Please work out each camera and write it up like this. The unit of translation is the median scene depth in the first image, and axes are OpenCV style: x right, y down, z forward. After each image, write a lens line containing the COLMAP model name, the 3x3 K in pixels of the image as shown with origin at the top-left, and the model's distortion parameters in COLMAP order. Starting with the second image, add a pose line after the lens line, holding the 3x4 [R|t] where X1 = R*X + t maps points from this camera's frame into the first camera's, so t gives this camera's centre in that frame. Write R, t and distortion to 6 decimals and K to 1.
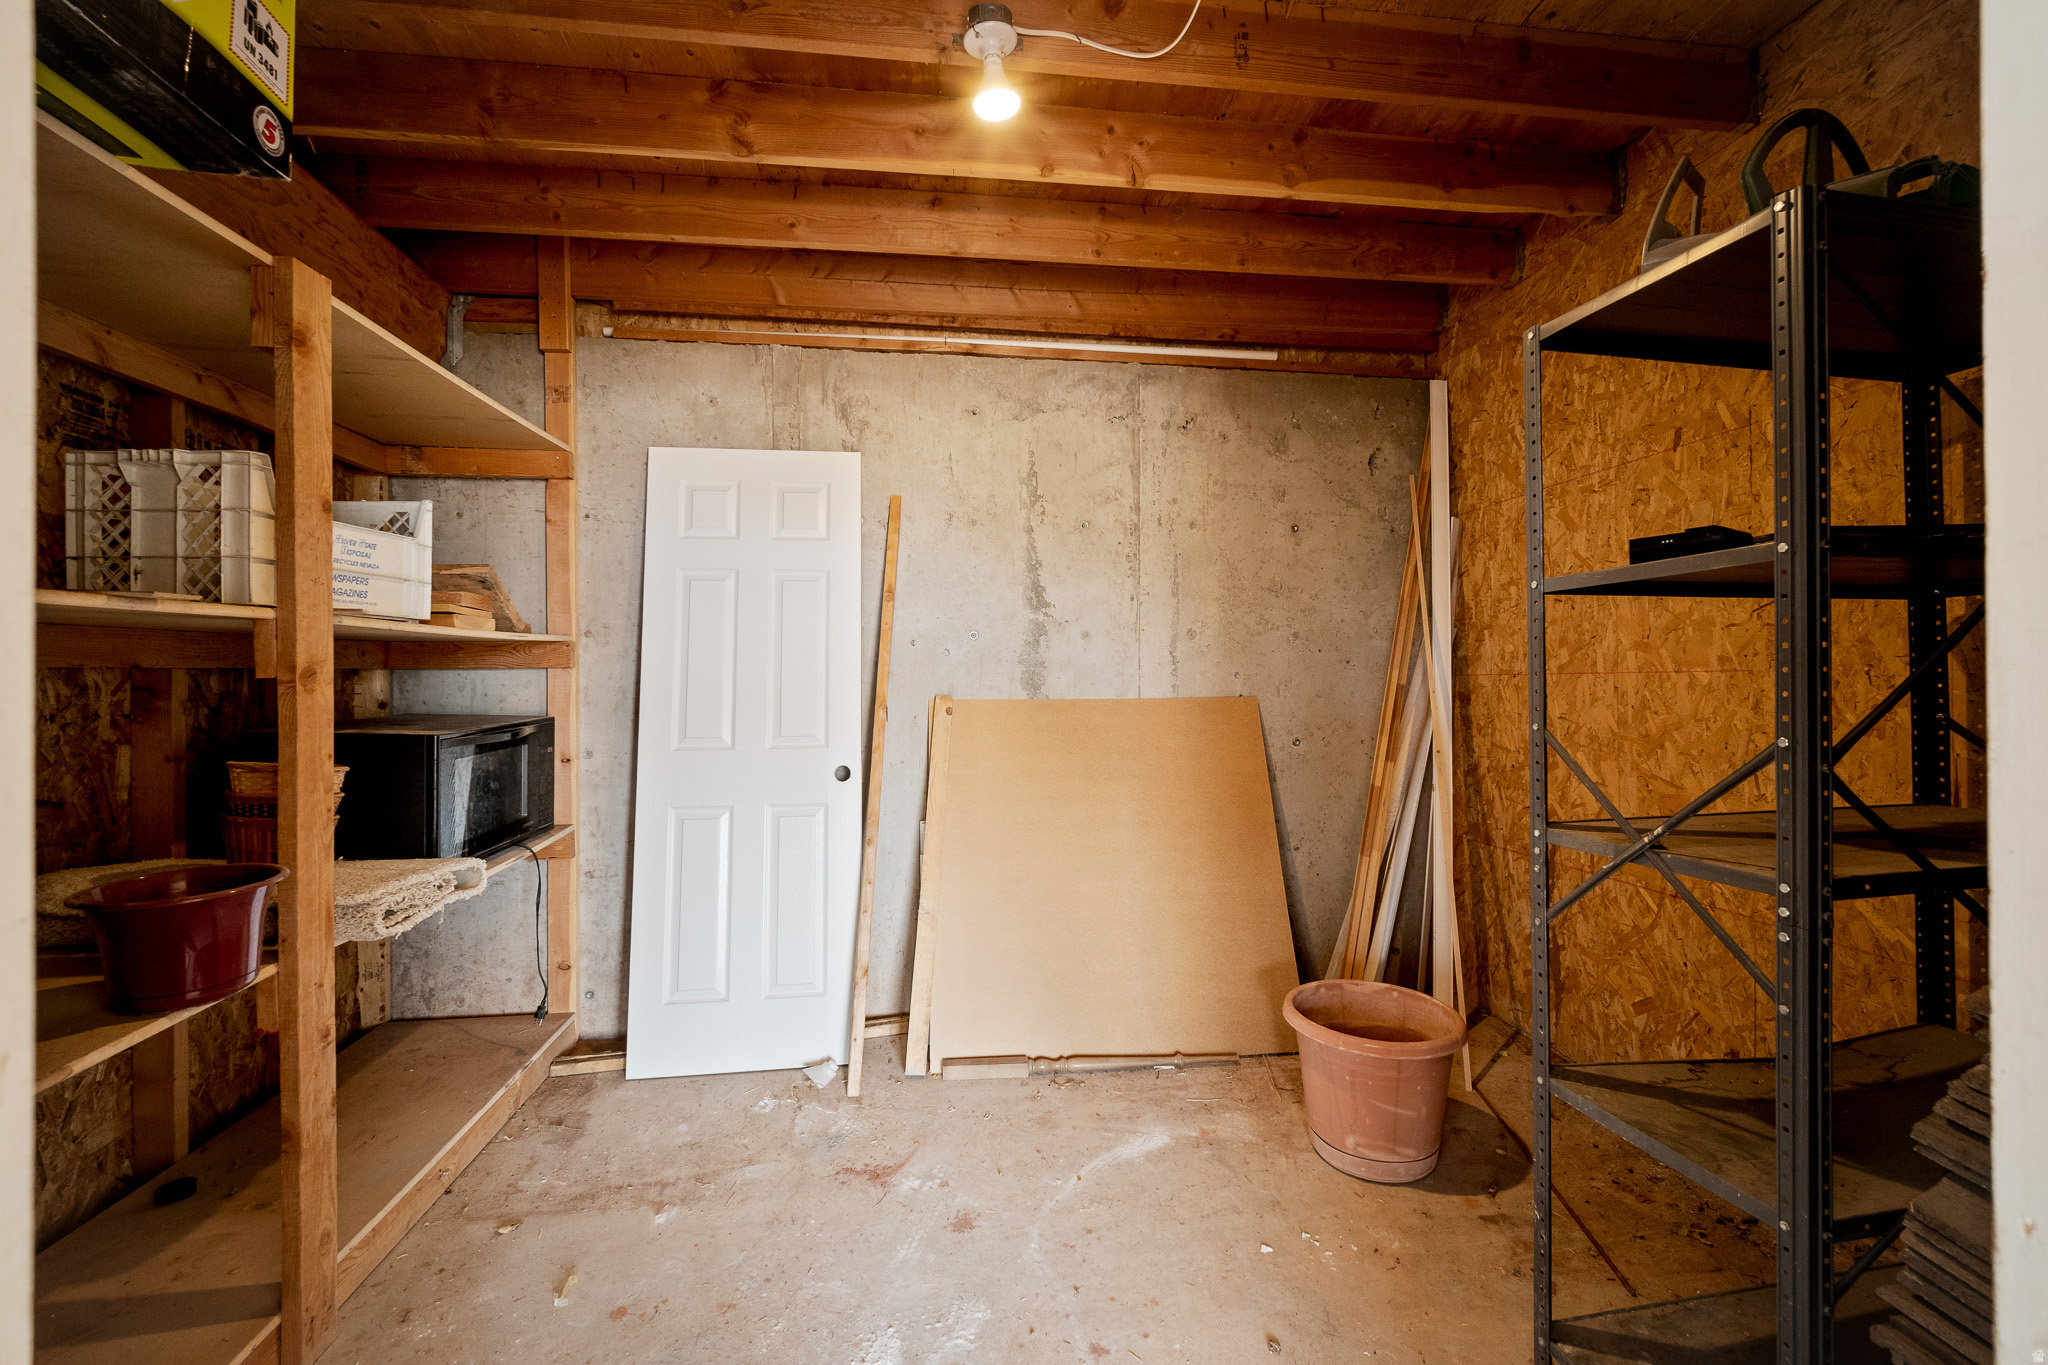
lens RADIAL K [[842.1, 0, 1027.2], [0, 842.1, 674.2], [0, 0, 1]] dist [-0.003478, 0.000496]
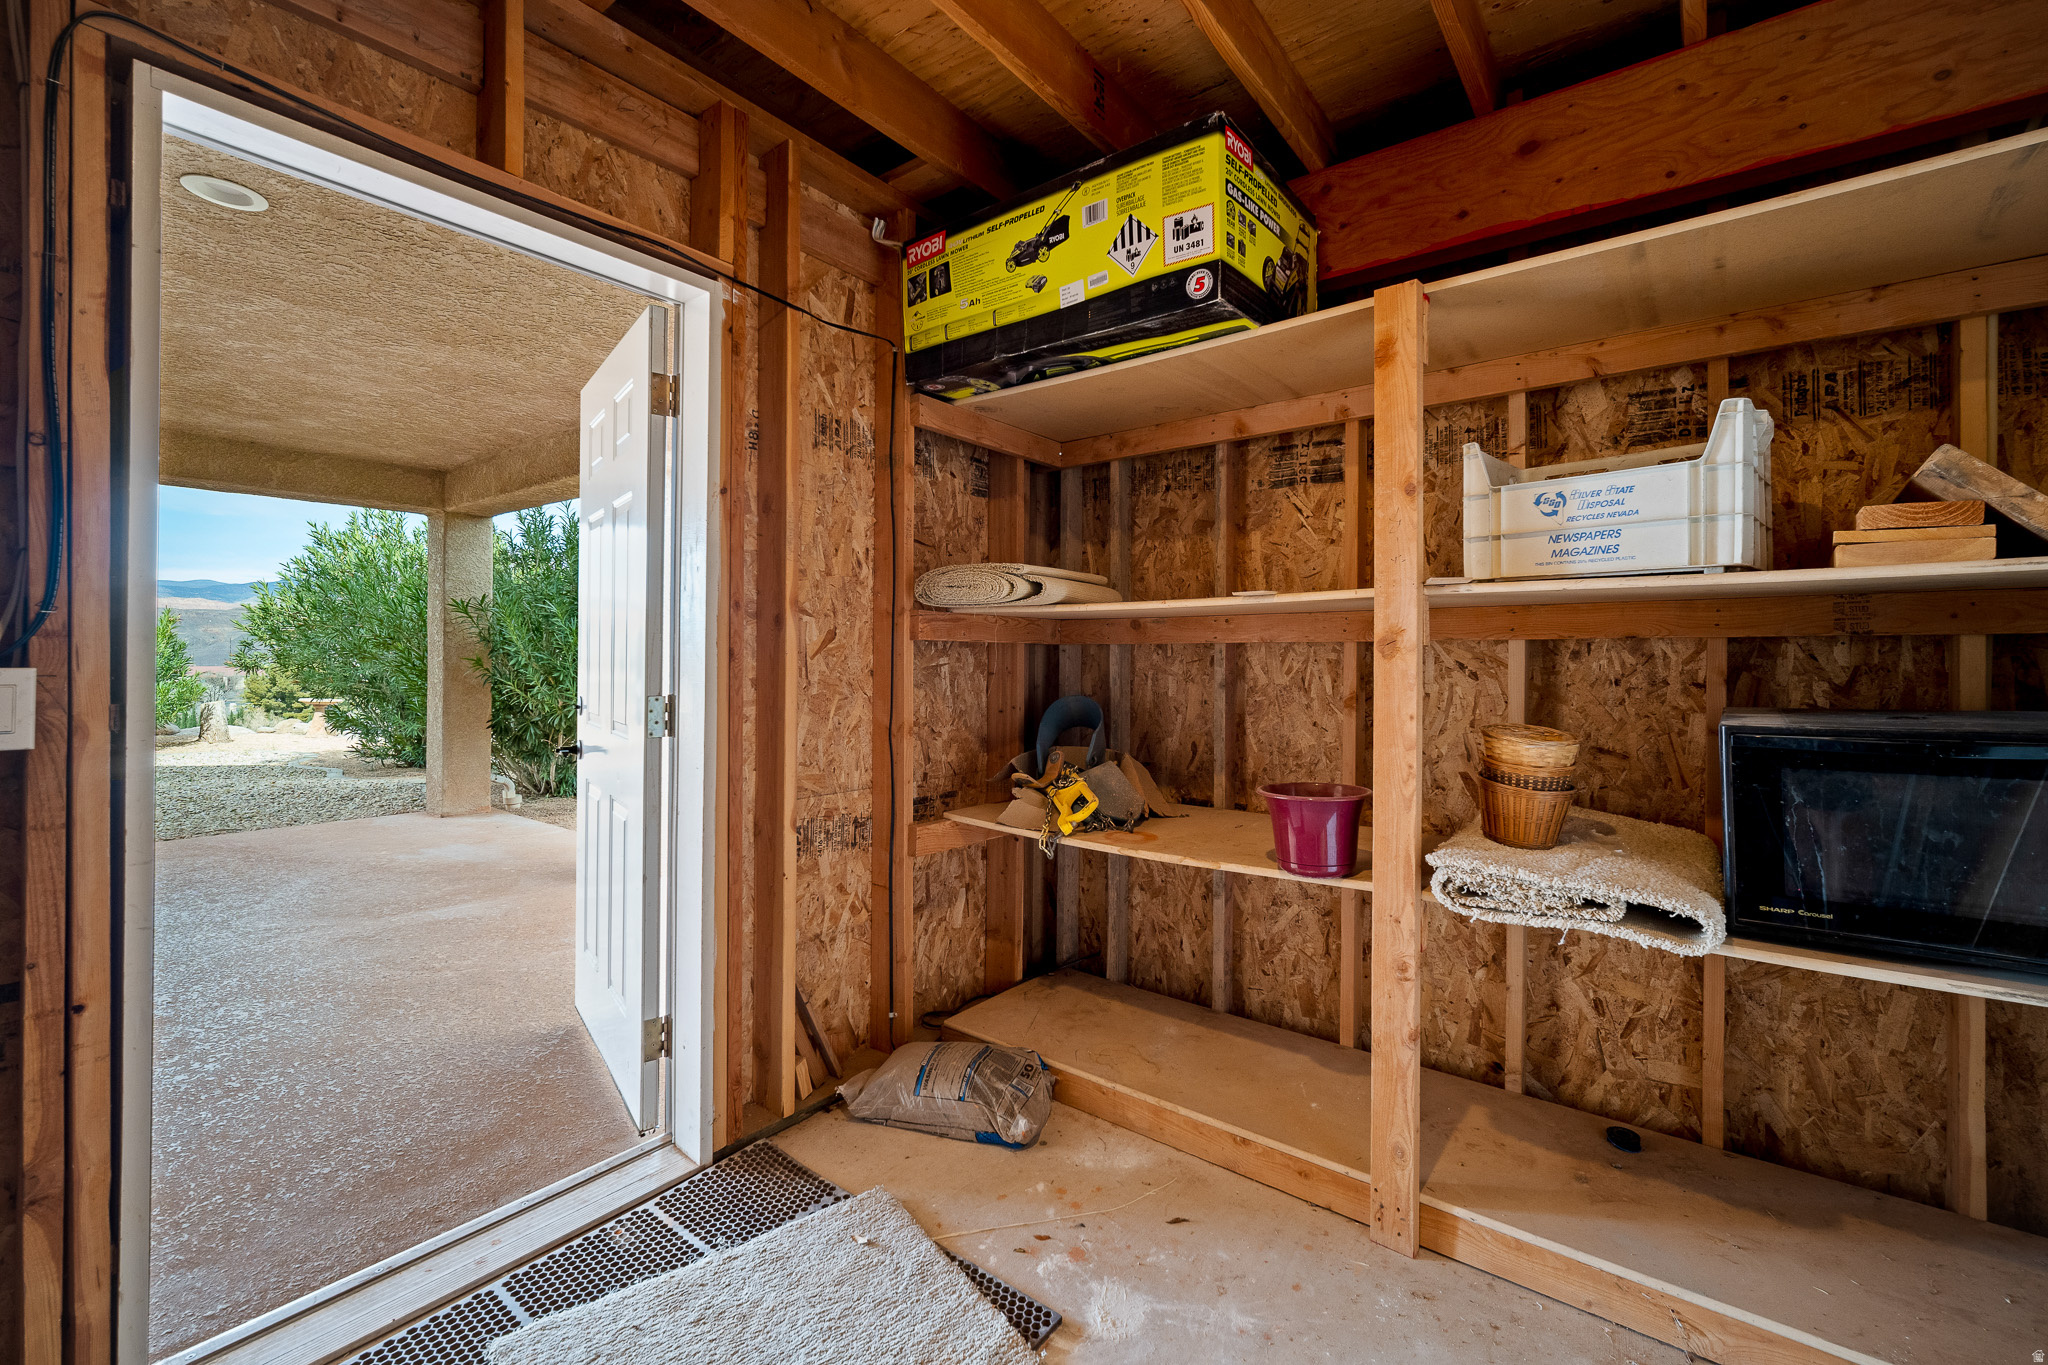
lens RADIAL K [[842.1, 0, 1041.1], [0, 842.1, 648.4], [0, 0, 1]] dist [-0.003478, 0.000496]
pose [[-0.718462, -0.006308, -0.695537, 0.231781], [-0.004208, 0.999980, -0.004722, 0.013621], [0.695553, -0.000466, -0.718474, 1.224984]]
